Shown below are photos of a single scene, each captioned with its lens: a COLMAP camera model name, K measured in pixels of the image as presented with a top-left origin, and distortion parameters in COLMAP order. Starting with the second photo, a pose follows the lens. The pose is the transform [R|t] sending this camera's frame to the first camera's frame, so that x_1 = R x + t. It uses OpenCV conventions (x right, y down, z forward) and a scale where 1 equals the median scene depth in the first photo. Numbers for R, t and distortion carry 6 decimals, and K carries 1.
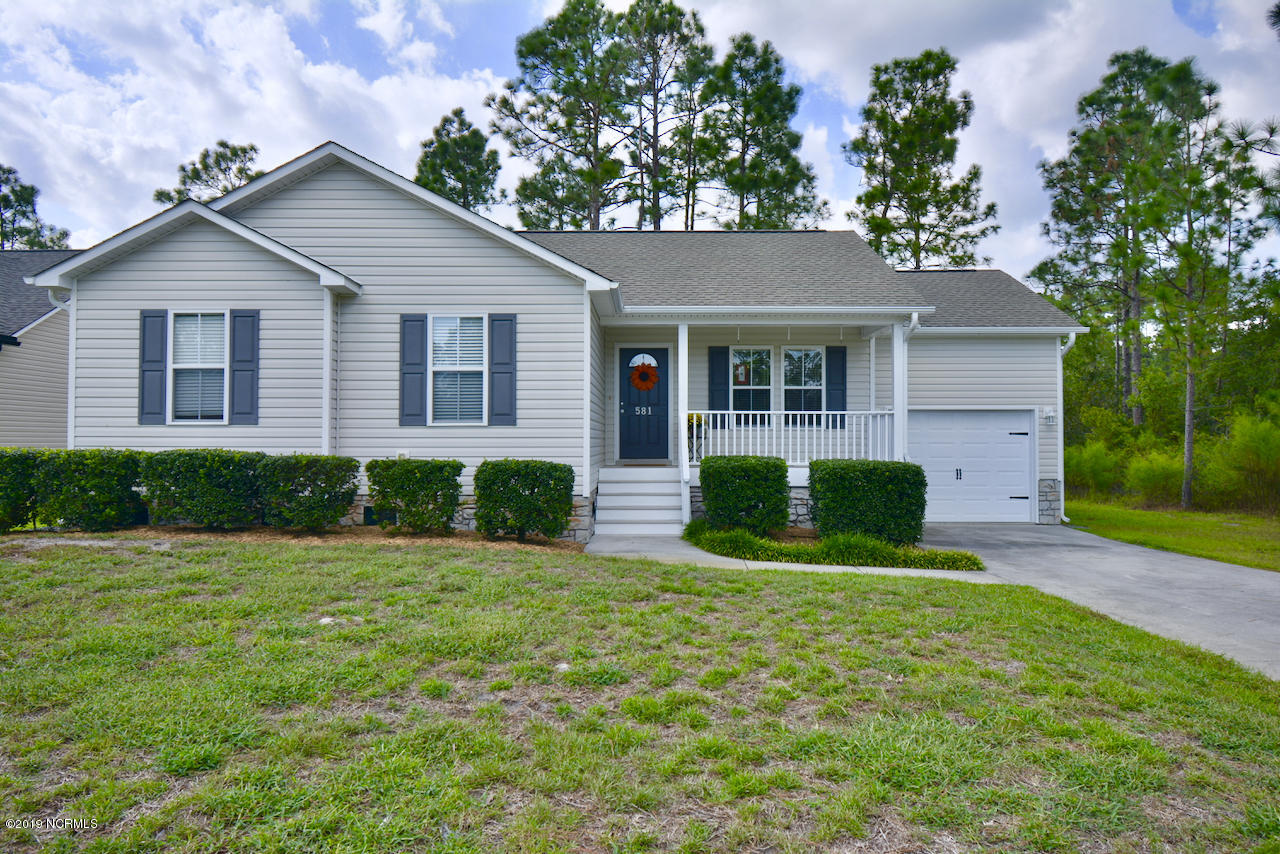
lens RADIAL K [[823.5, 0, 640.0], [0, 823.5, 427.0], [0, 0, 1]] dist [0.005438, -0.016951]
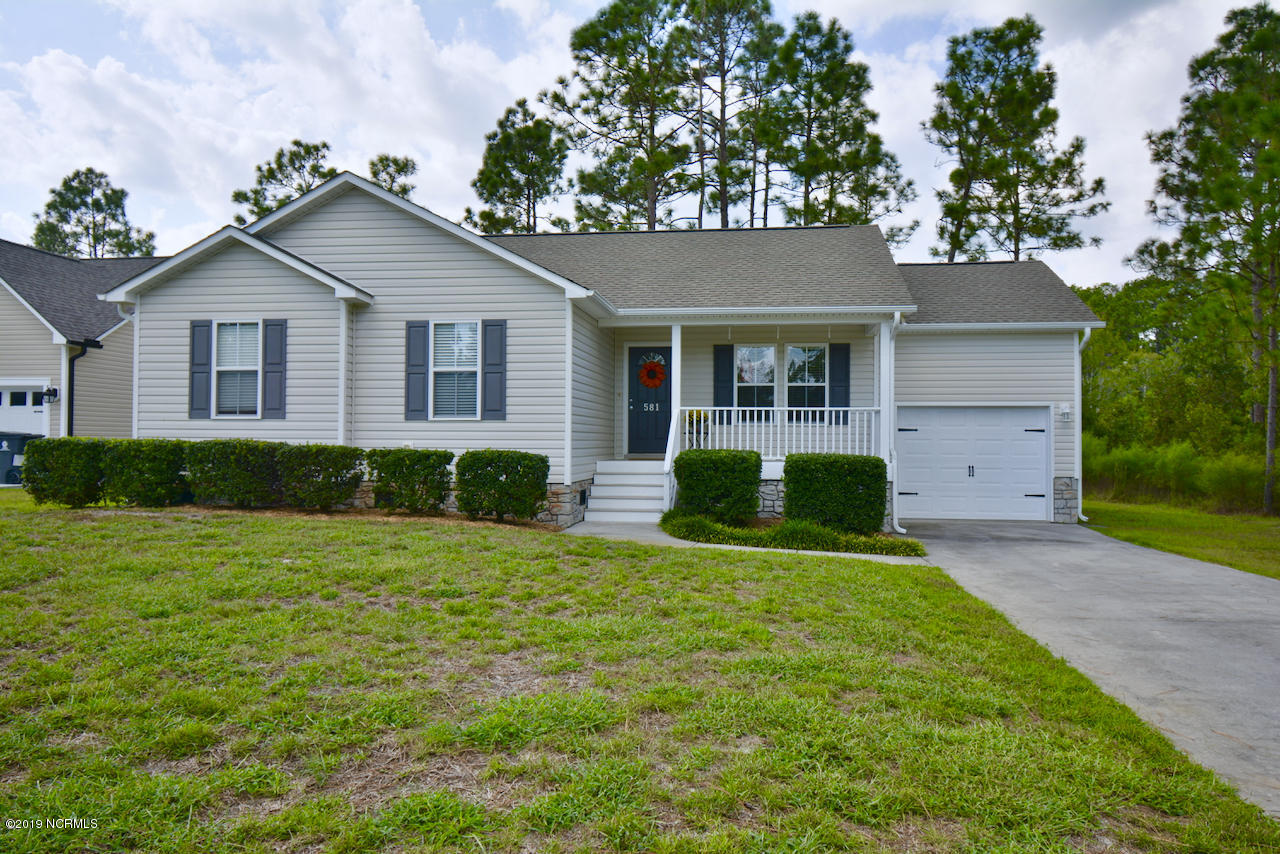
lens RADIAL K [[914.2, 0, 640.0], [0, 914.2, 427.0], [0, 0, 1]] dist [-0.002547, -0.005358]
pose [[0.991953, 0.002987, -0.126572, 0.135364], [-0.002781, 0.999995, 0.001807, 0.003375], [0.126577, -0.001441, 0.991956, -0.145877]]
